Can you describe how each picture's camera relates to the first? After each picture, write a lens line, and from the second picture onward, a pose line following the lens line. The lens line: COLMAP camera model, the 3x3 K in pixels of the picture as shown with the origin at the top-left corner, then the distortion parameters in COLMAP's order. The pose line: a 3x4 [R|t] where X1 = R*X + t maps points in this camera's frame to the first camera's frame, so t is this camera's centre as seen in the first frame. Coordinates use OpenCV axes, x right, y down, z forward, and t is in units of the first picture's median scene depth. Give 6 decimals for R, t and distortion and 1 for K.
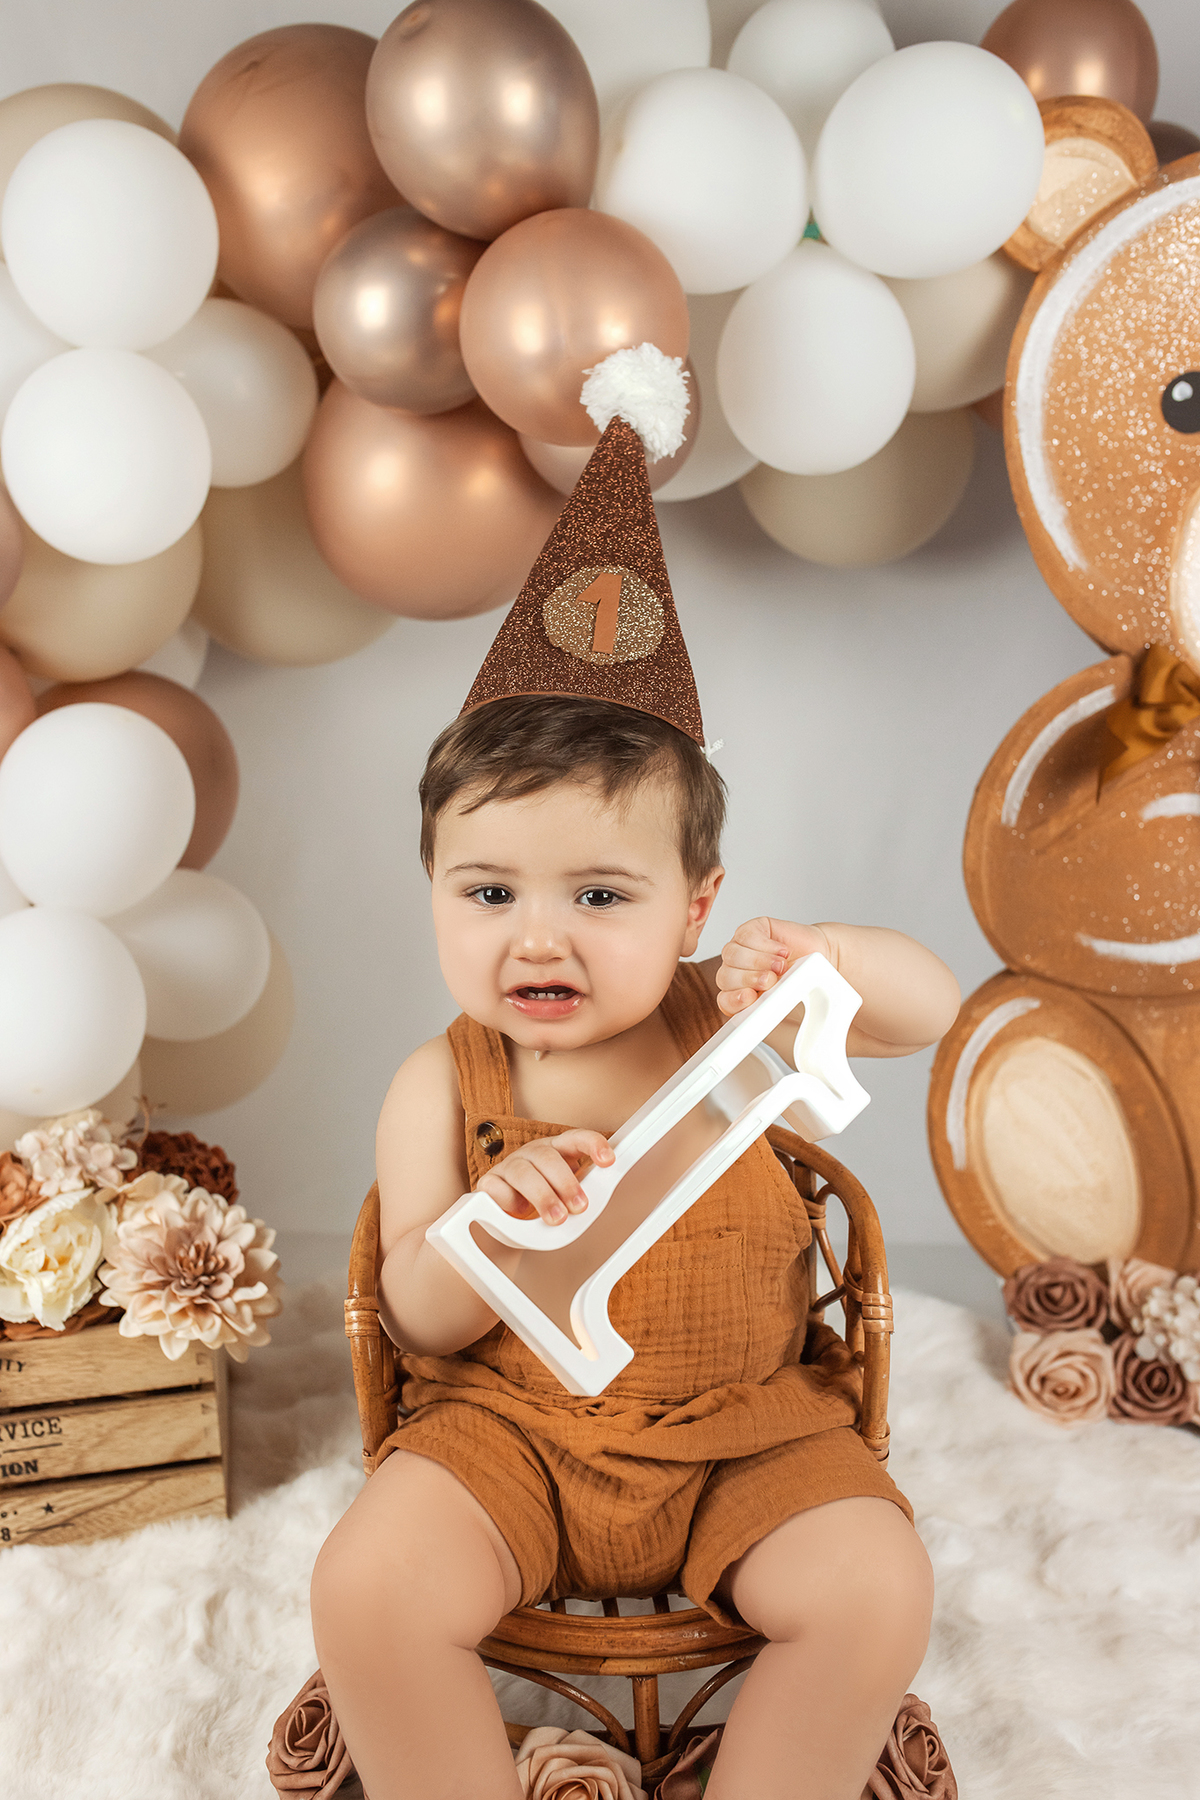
lens RADIAL K [[1737.4, 0, 599.0], [0, 1737.4, 898.7], [0, 0, 1]] dist [-0.064174, 0.078165]
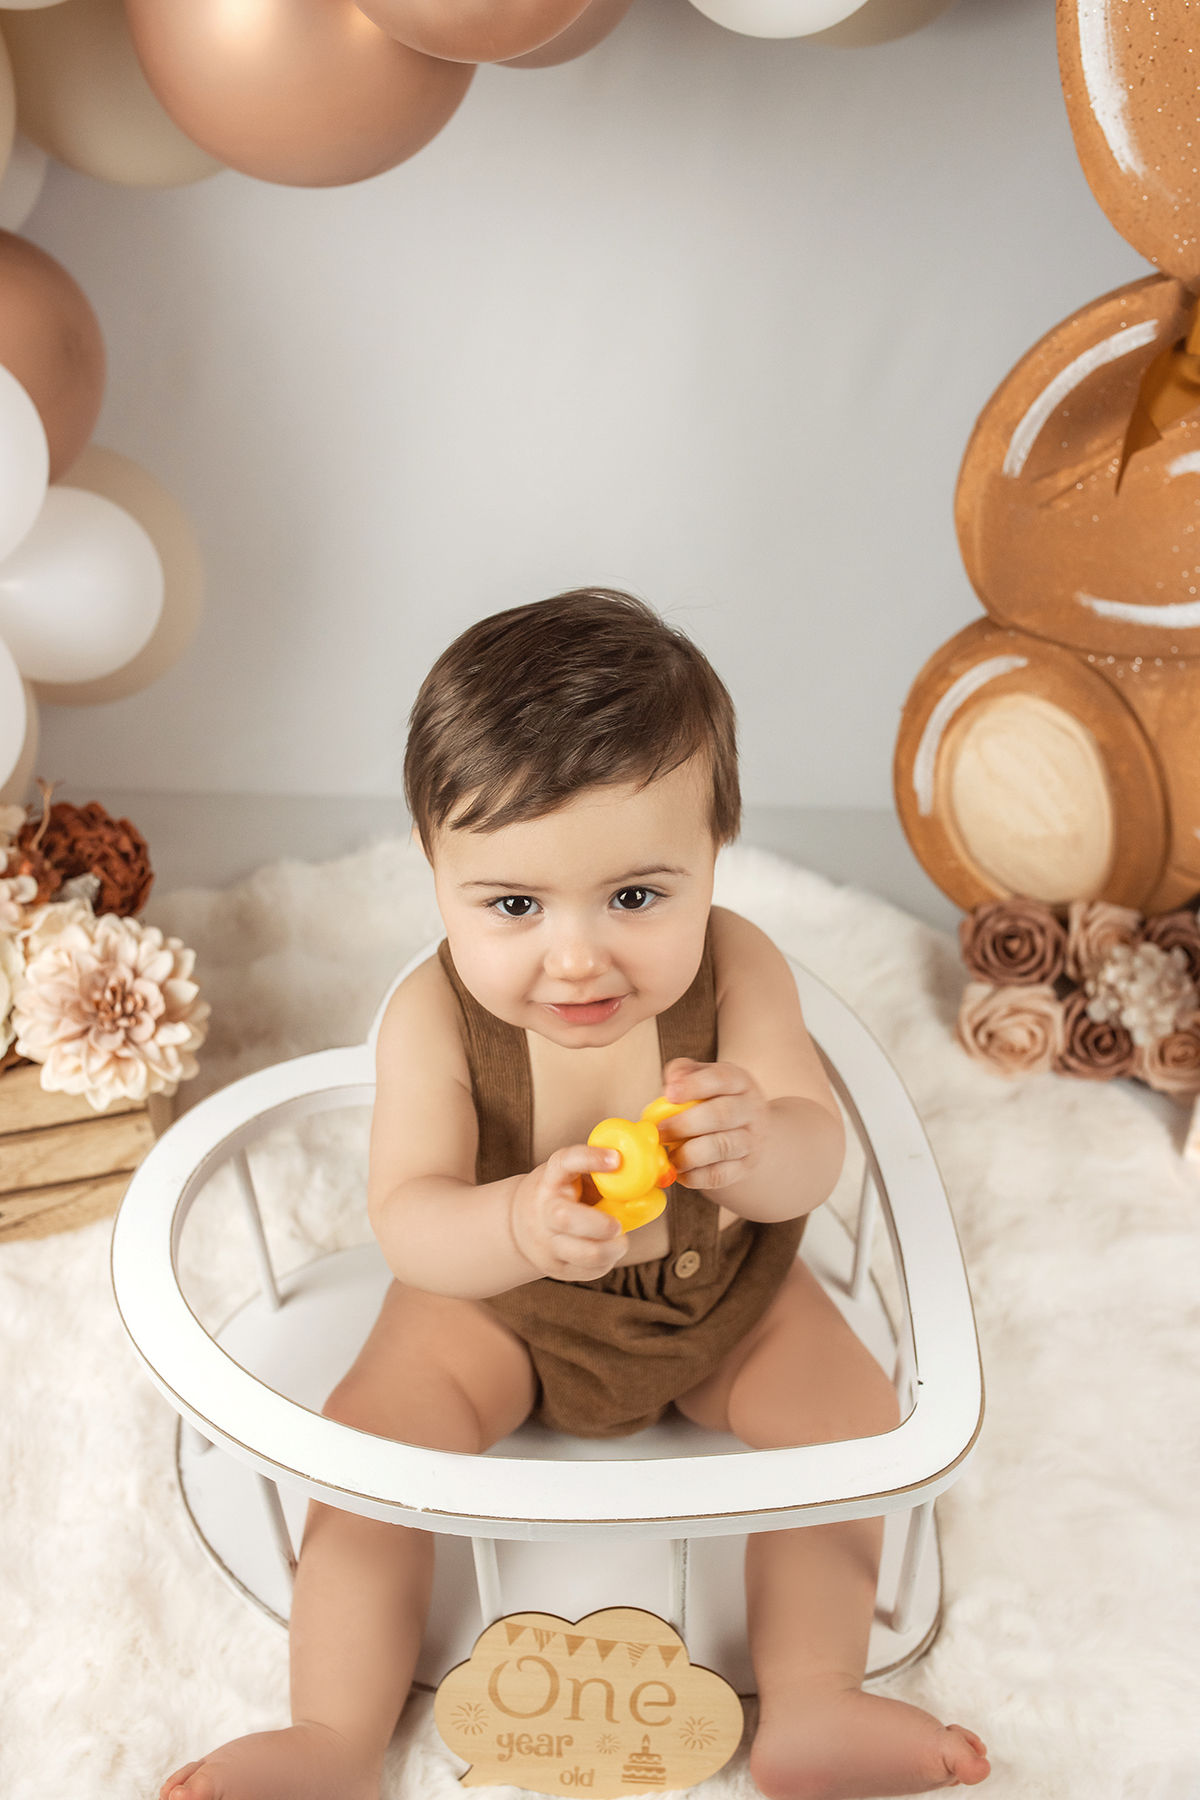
lens RADIAL K [[1769.7, 0, 604.0], [0, 1769.7, 905.6], [0, 0, 1]] dist [-0.024288, 0.026663]
pose [[0.999922, -0.007957, 0.009662, 0.028072], [0.002636, 0.888469, 0.458929, -0.268095], [-0.012236, -0.458867, 0.888421, 0.142415]]
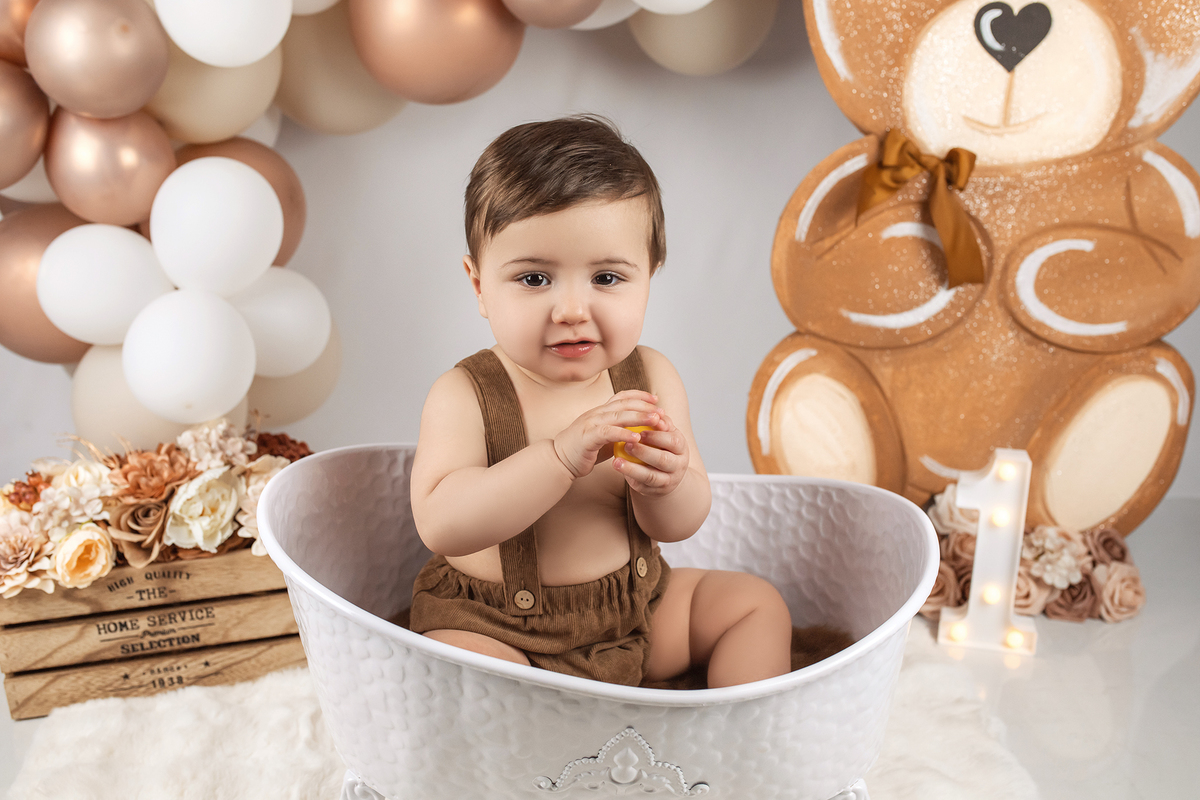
lens RADIAL K [[1158.2, 0, 595.8], [0, 1158.2, 401.9], [0, 0, 1]] dist [-0.064174, 0.078165]
pose [[0.997089, -0.001633, 0.076234, -0.036534], [-0.005027, 0.996188, 0.087090, 0.014714], [-0.076086, -0.087220, 0.993279, -0.067524]]
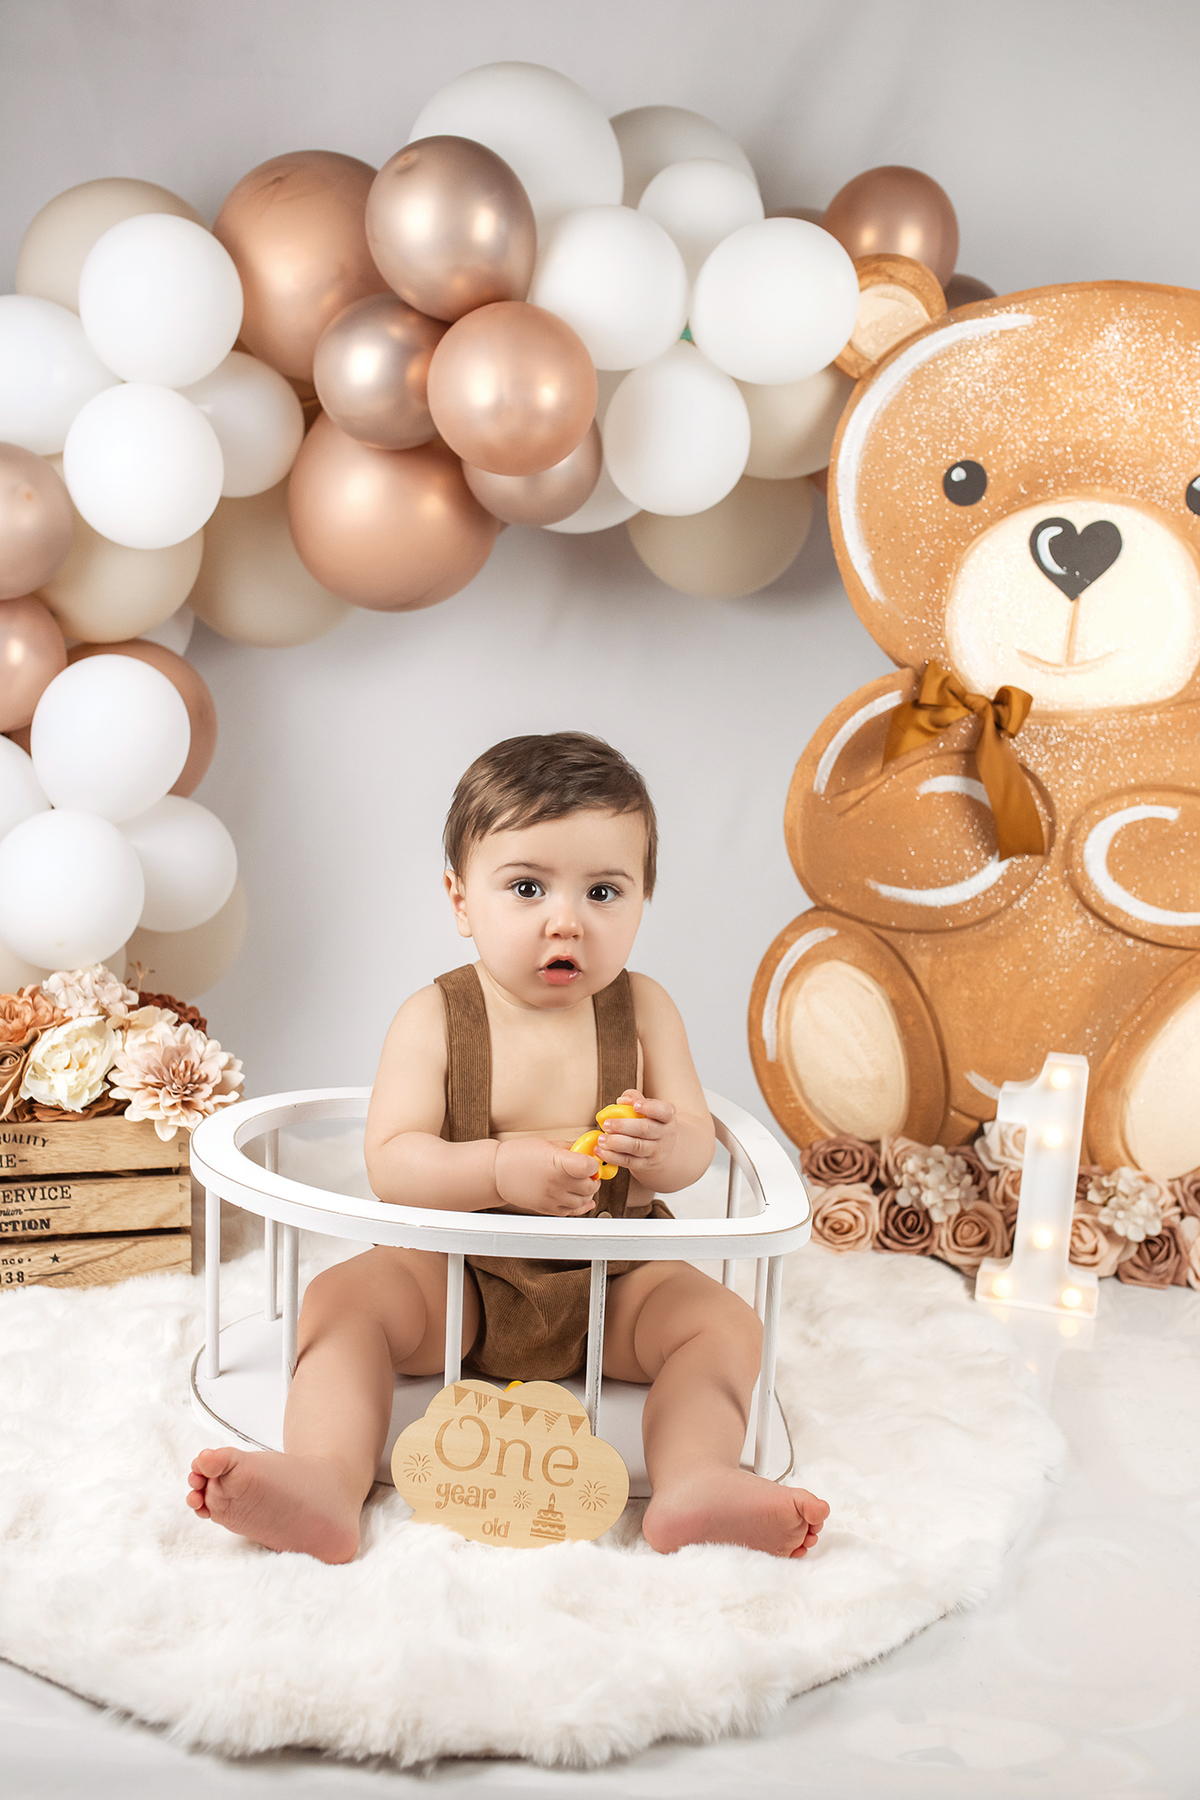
lens RADIAL K [[1728.6, 0, 599.3], [0, 1728.6, 899.9], [0, 0, 1]] dist [-0.067195, 0.081717]
pose [[0.996119, 0.057824, 0.066360, -0.012016], [-0.055041, 0.997556, -0.043035, 0.110288], [-0.068687, 0.039215, 0.996867, -0.307269]]
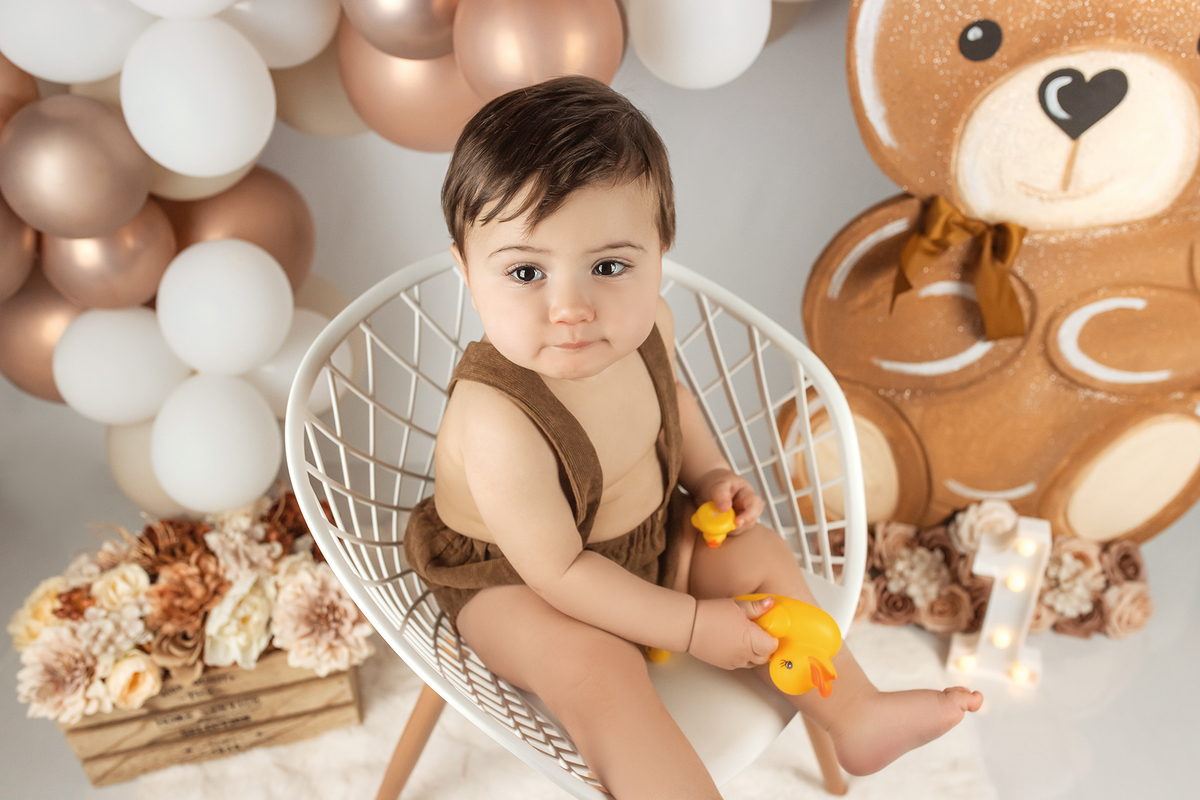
lens RADIAL K [[1160.5, 0, 597.3], [0, 1160.5, 399.9], [0, 0, 1]] dist [-0.067501, 0.085527]
pose [[0.998845, -0.038087, 0.029292, -0.004232], [0.022568, 0.910088, 0.413800, -0.410155], [-0.042419, -0.412661, 0.909896, 0.045298]]
